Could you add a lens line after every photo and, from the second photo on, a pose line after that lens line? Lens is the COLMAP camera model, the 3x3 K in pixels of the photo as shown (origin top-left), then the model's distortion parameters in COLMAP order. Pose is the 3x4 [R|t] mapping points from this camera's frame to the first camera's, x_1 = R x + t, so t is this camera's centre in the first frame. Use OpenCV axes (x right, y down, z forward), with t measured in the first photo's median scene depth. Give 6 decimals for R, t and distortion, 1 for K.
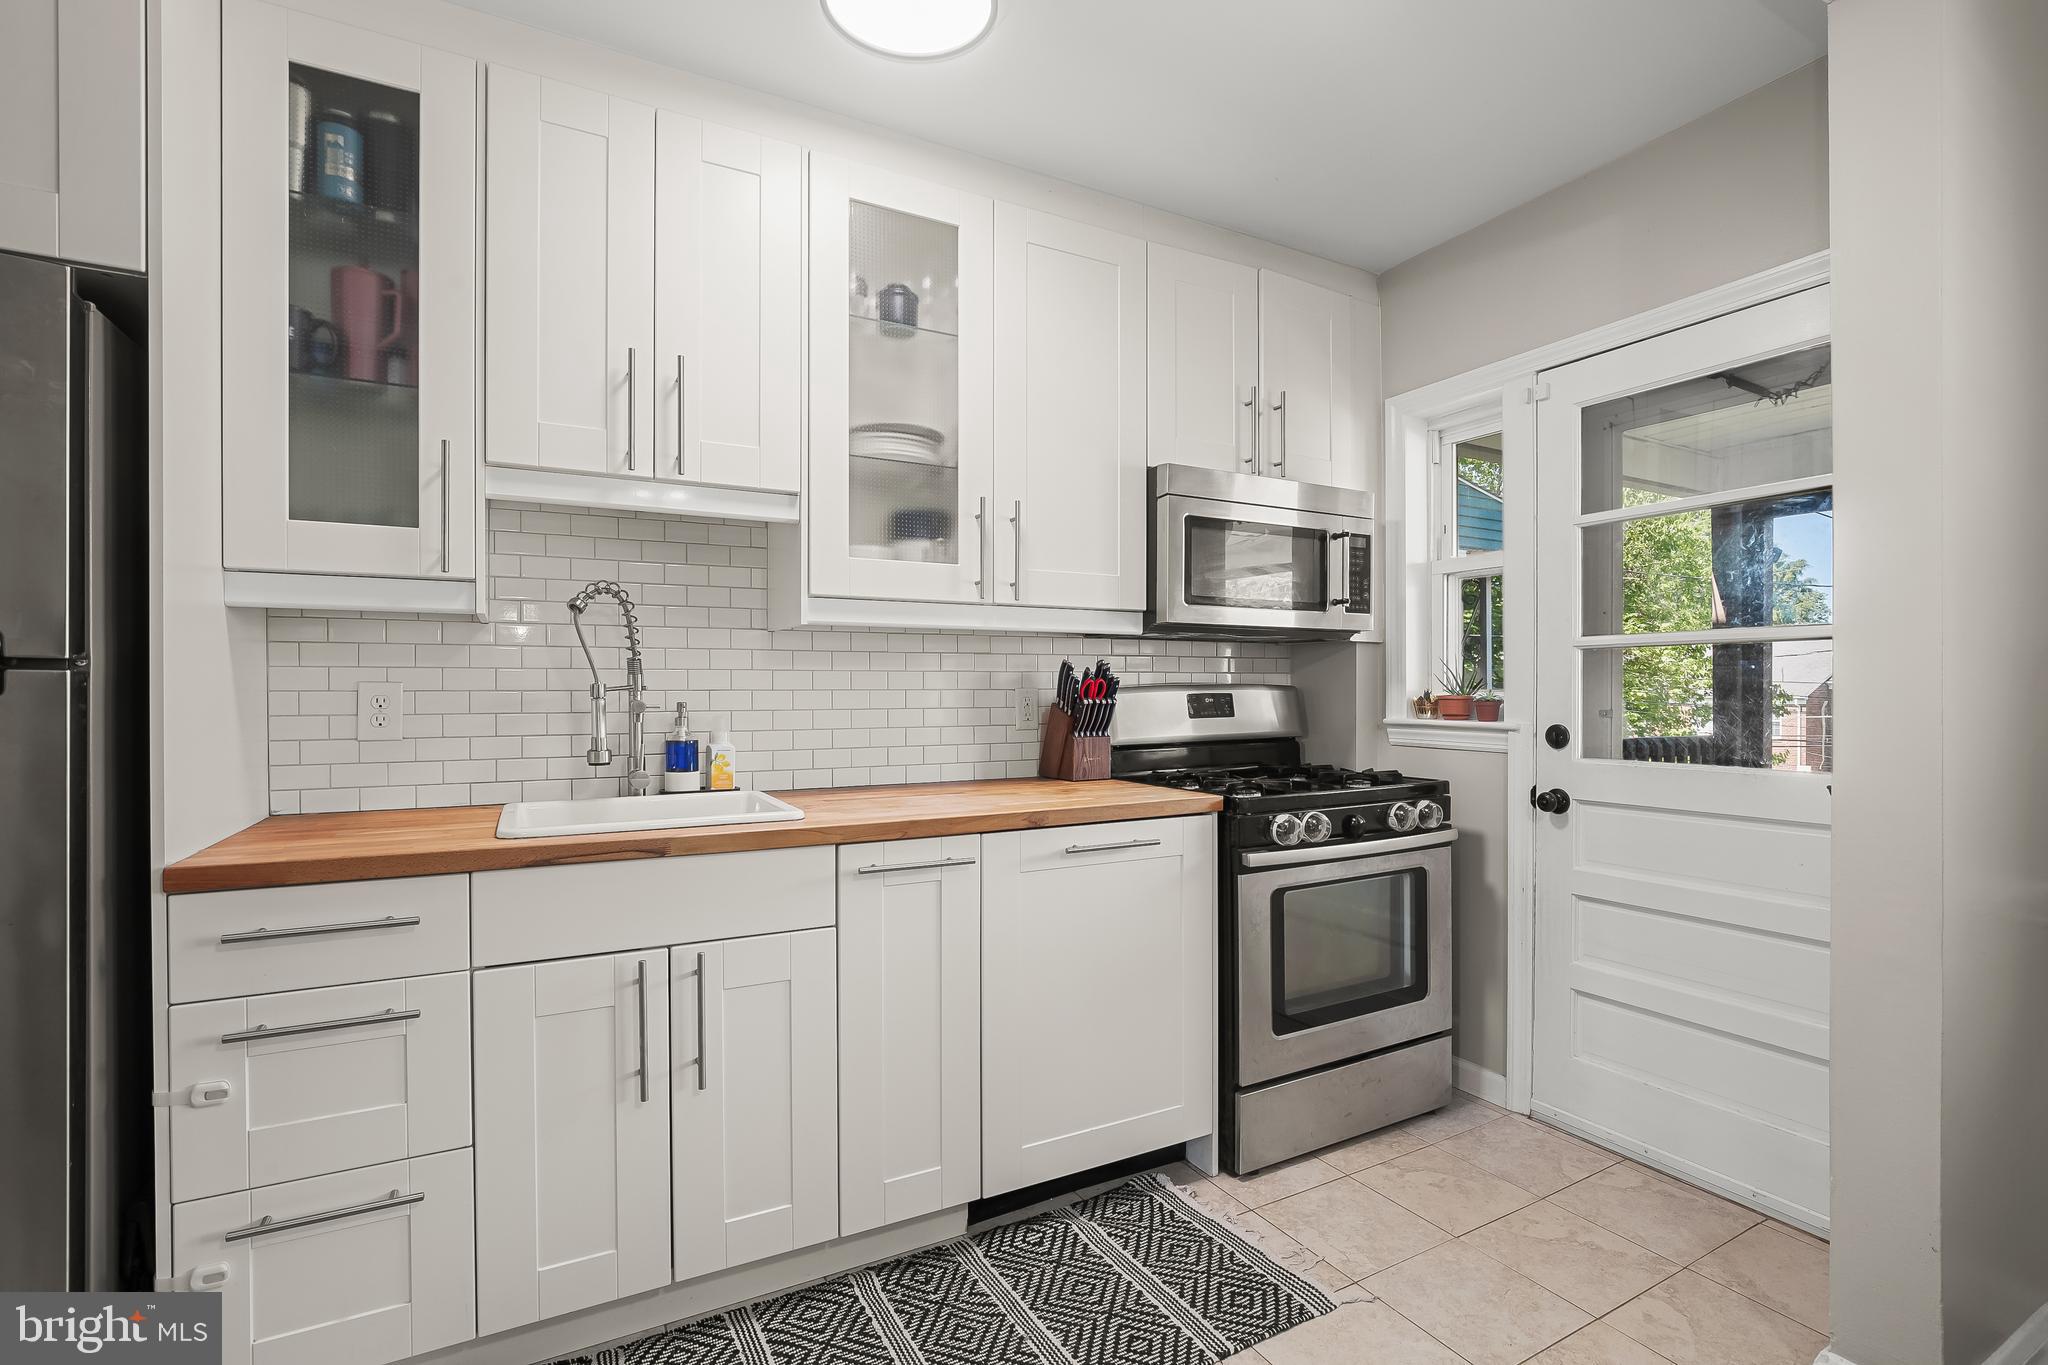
lens RADIAL K [[948.1, 0, 1028.1], [0, 948.1, 701.8], [0, 0, 1]] dist [-0.021750, 0.008871]
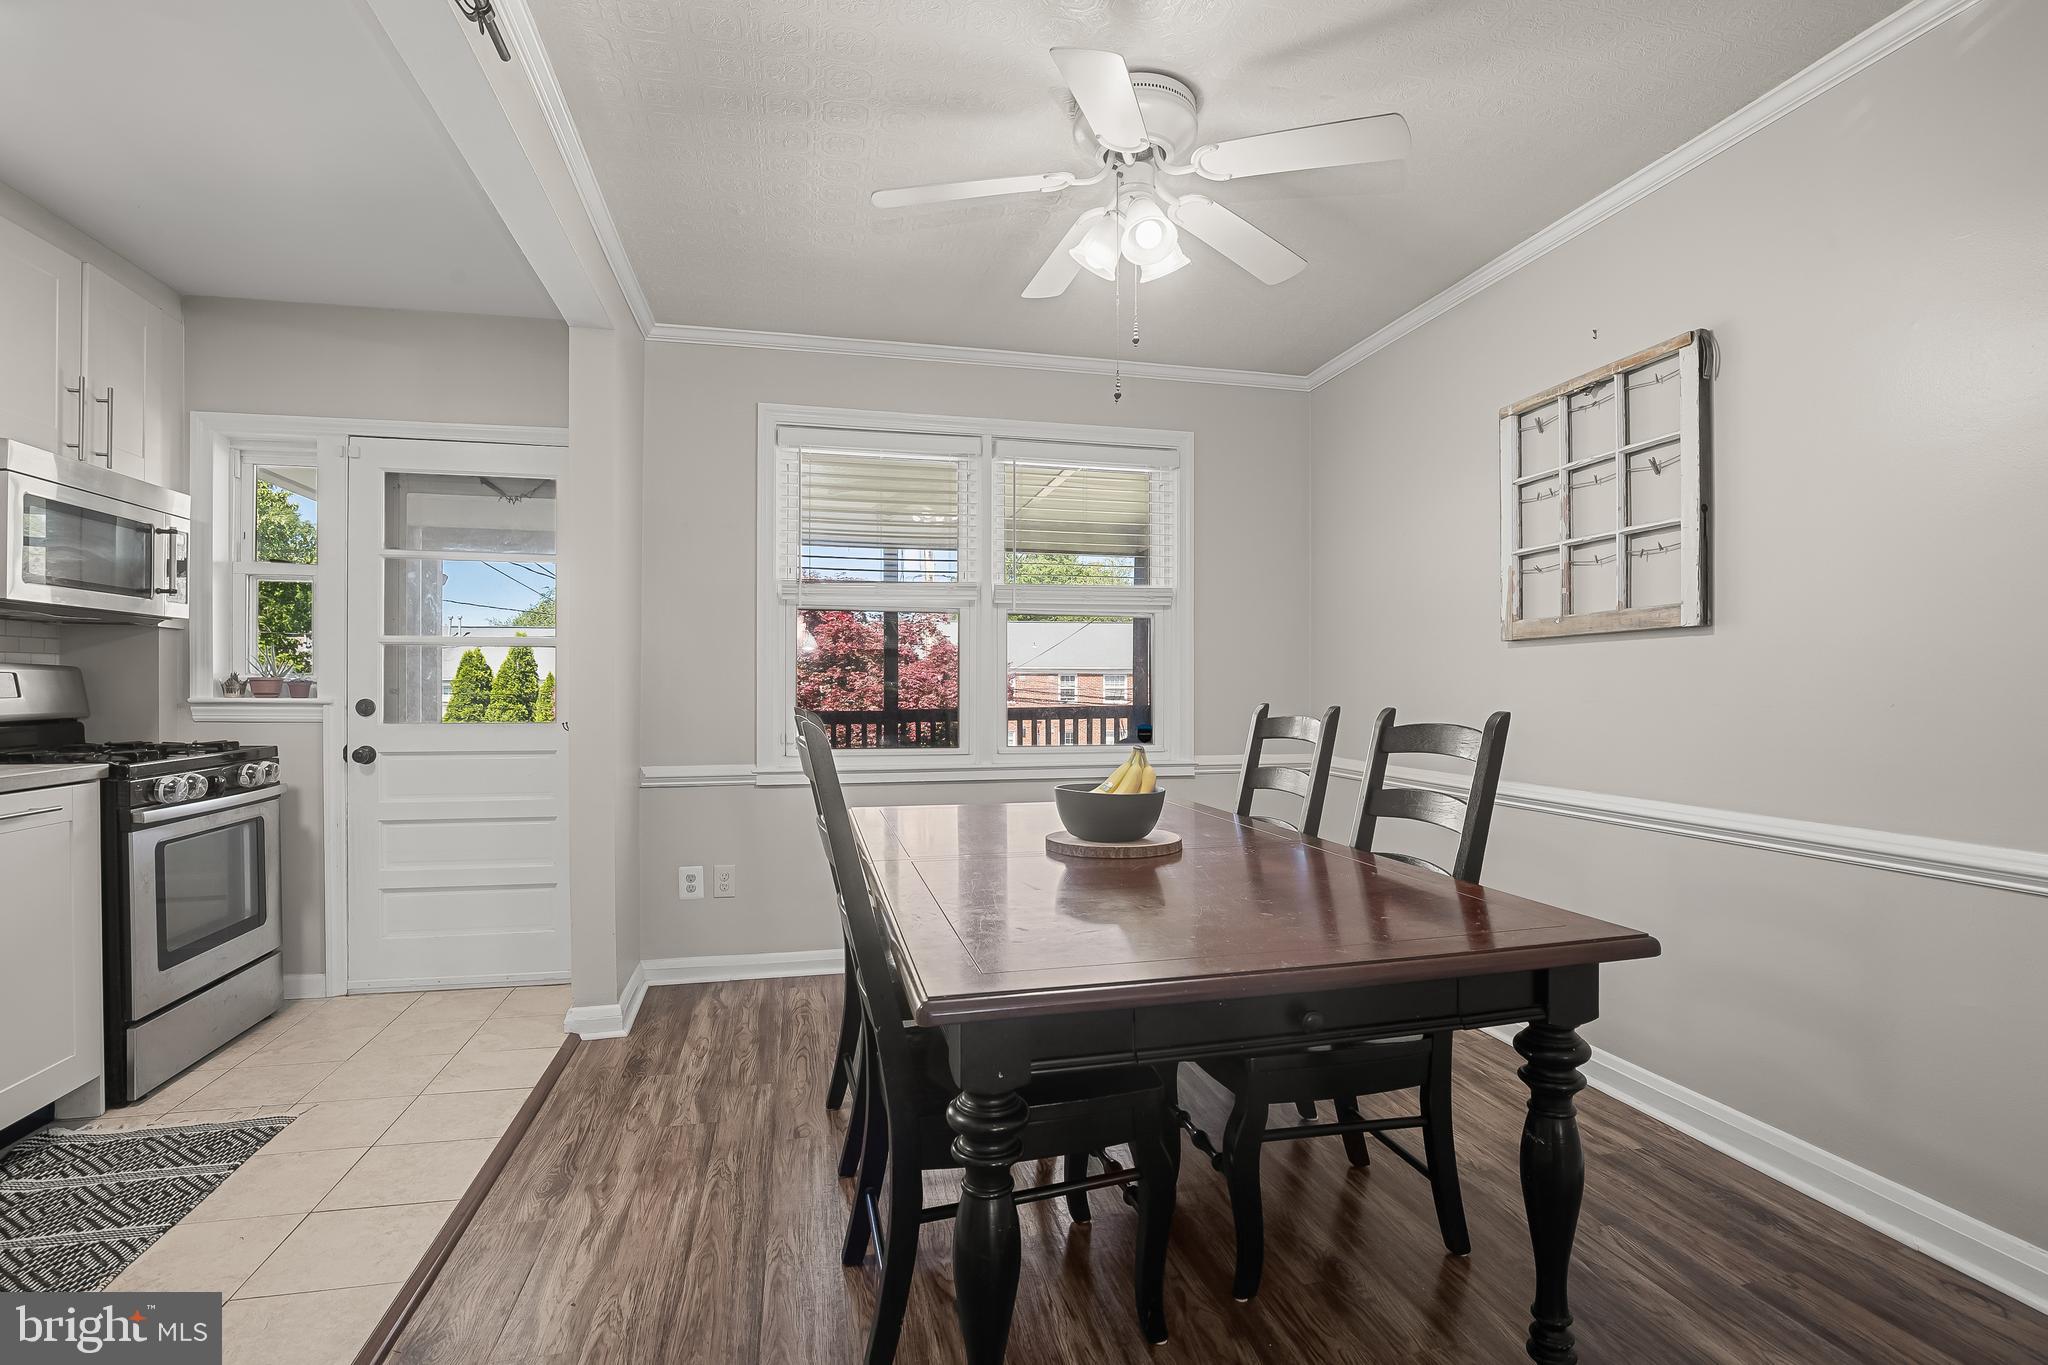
lens RADIAL K [[940.9, 0, 1032.6], [0, 940.9, 678.3], [0, 0, 1]] dist [-0.017577, 0.000338]
pose [[0.256513, 0.010998, 0.966478, -0.548193], [0.009947, 0.999852, -0.014018, 0.025748], [-0.966490, 0.013209, 0.256366, -0.307605]]
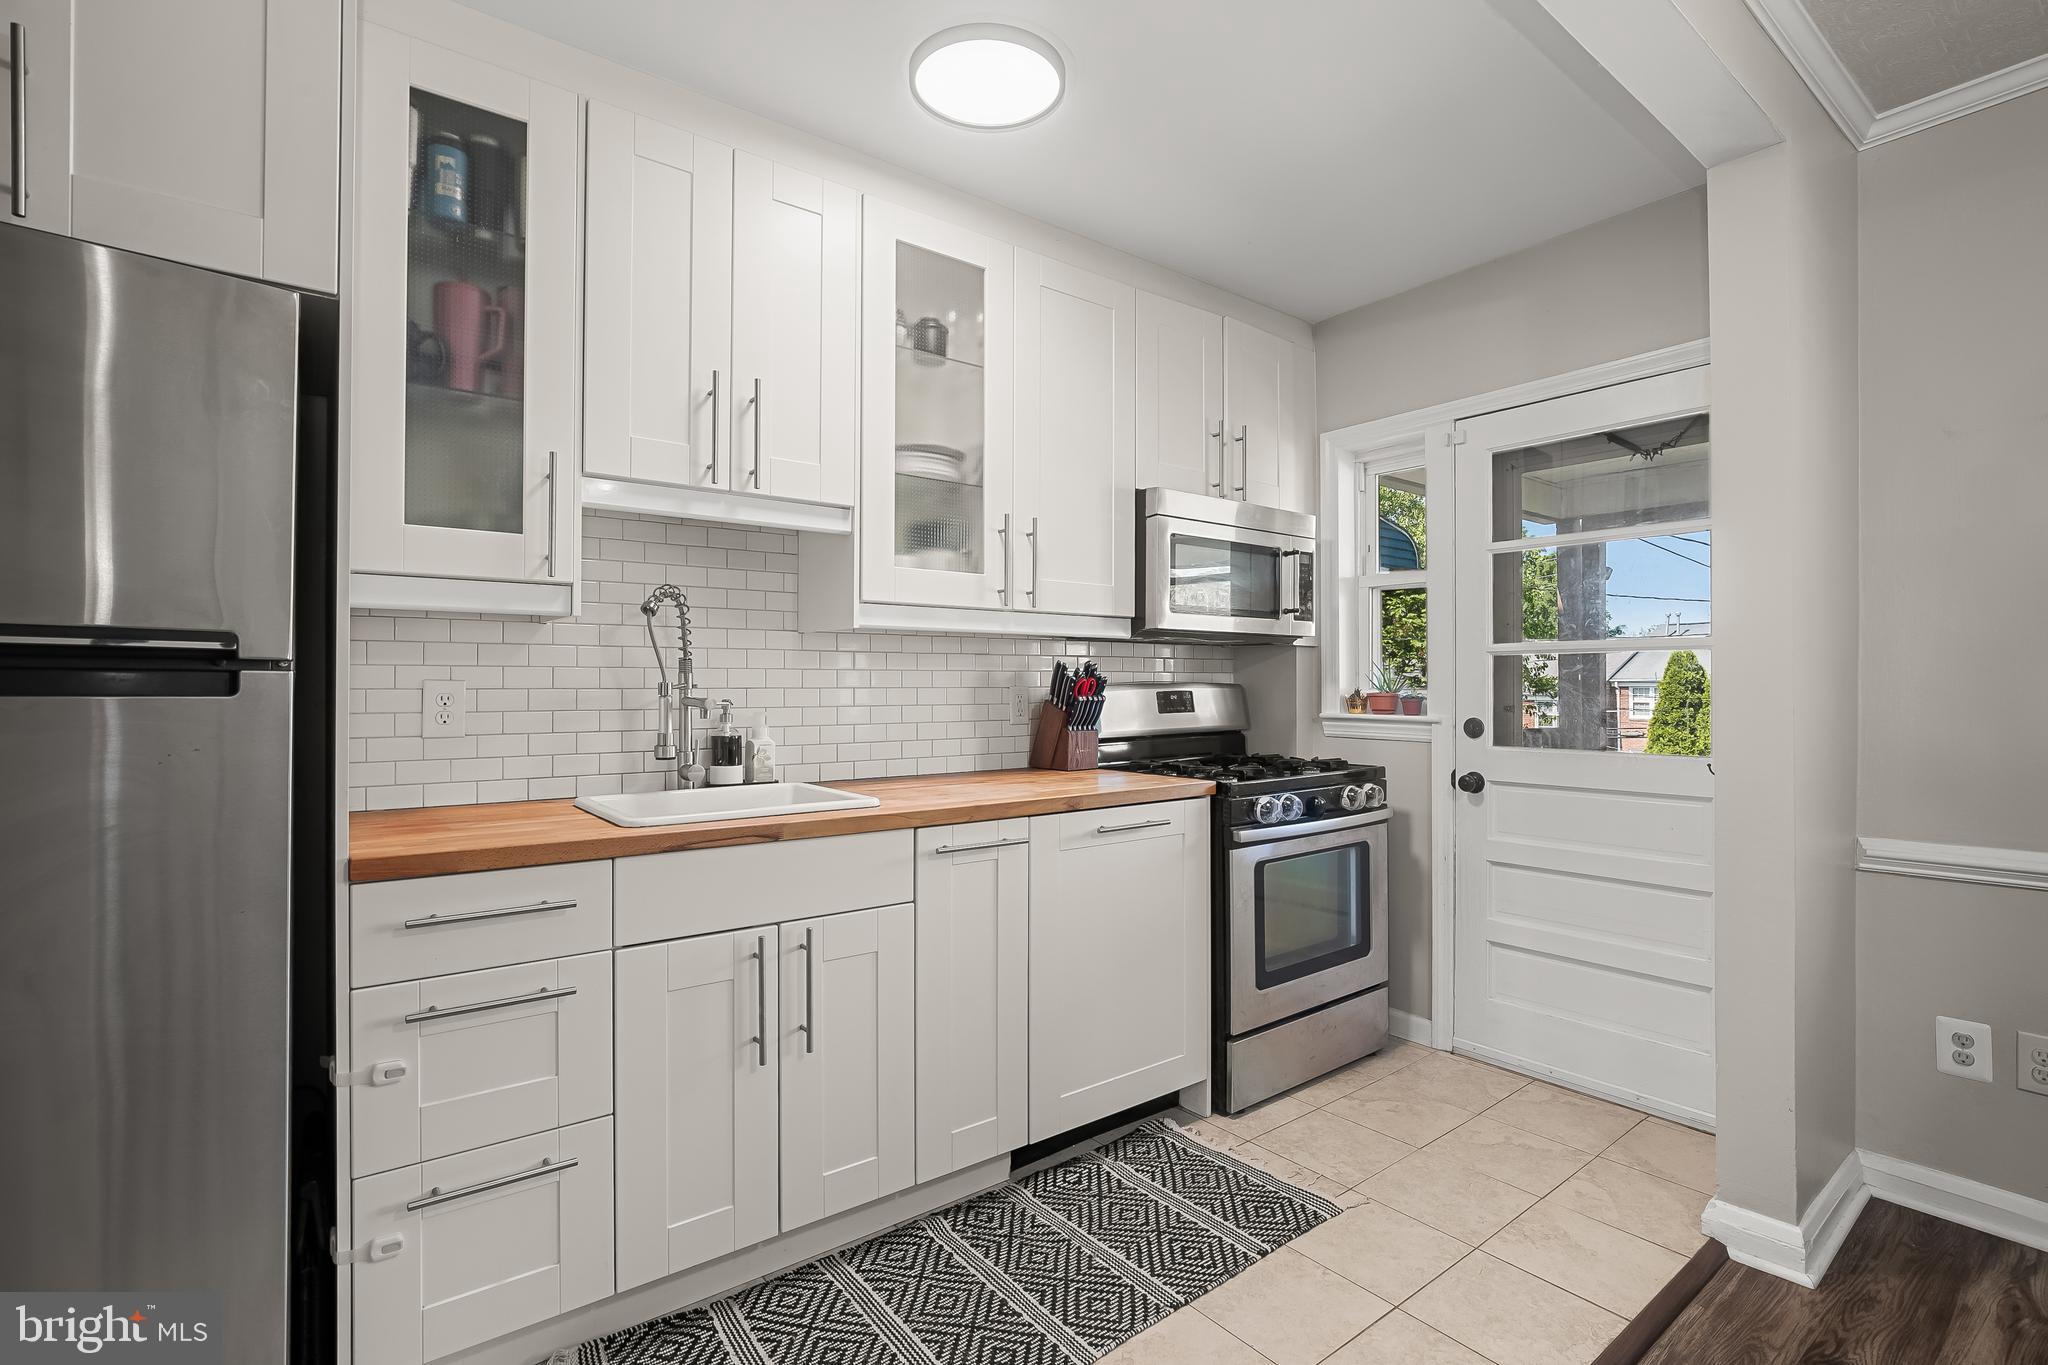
lens RADIAL K [[951.2, 0, 1033.8], [0, 951.2, 686.1], [0, 0, 1]] dist [-0.018175, 0.006663]
pose [[0.987334, 0.001469, 0.158651, -0.190391], [0.000461, 0.999926, -0.012126, -0.001699], [-0.158657, 0.012046, 0.987260, -0.097967]]
